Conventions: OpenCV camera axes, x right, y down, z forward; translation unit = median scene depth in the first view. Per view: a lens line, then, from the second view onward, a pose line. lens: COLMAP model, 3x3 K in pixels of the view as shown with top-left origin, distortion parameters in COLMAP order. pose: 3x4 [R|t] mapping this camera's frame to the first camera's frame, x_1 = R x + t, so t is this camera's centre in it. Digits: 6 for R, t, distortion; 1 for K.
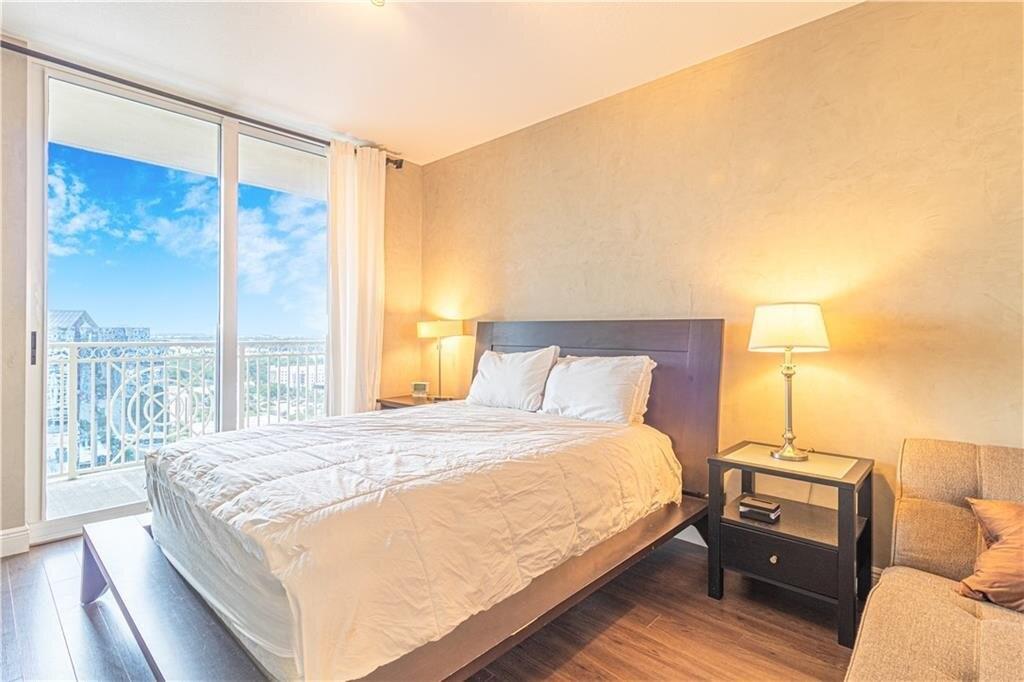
lens RADIAL K [[494.1, 0, 511.2], [0, 494.1, 329.9], [0, 0, 1]] dist [0.008007, 0.000025]
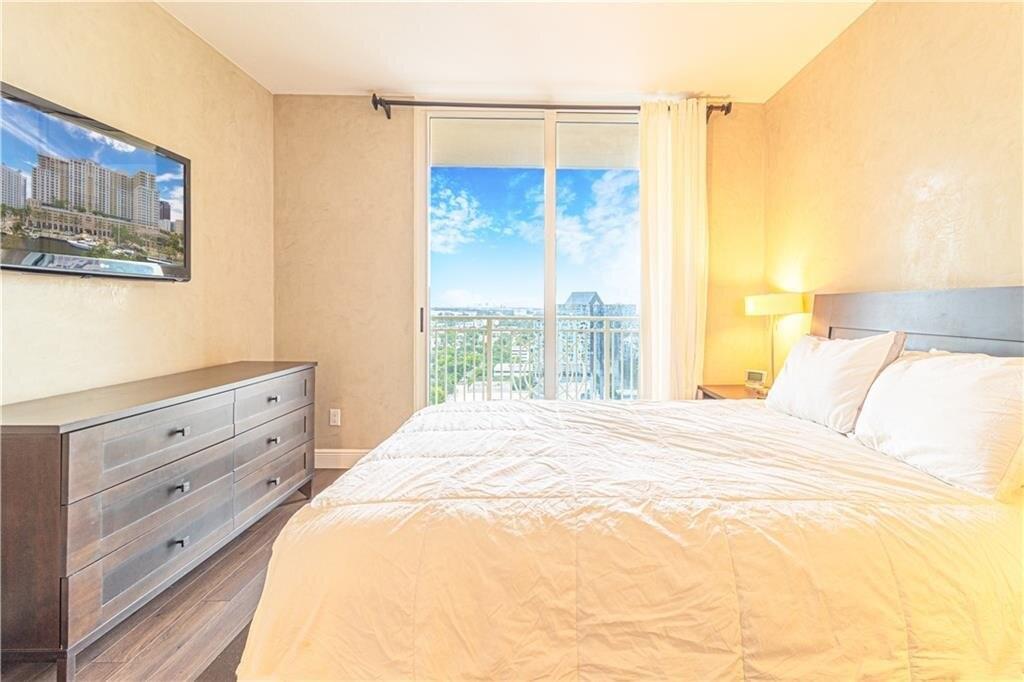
lens RADIAL K [[494.1, 0, 531.5], [0, 494.1, 306.0], [0, 0, 1]] dist [0.008007, 0.000025]
pose [[0.703348, -0.000049, -0.710846, 0.213441], [0.001847, 0.999997, 0.001759, -0.001639], [0.710844, -0.002551, 0.703345, 0.257818]]
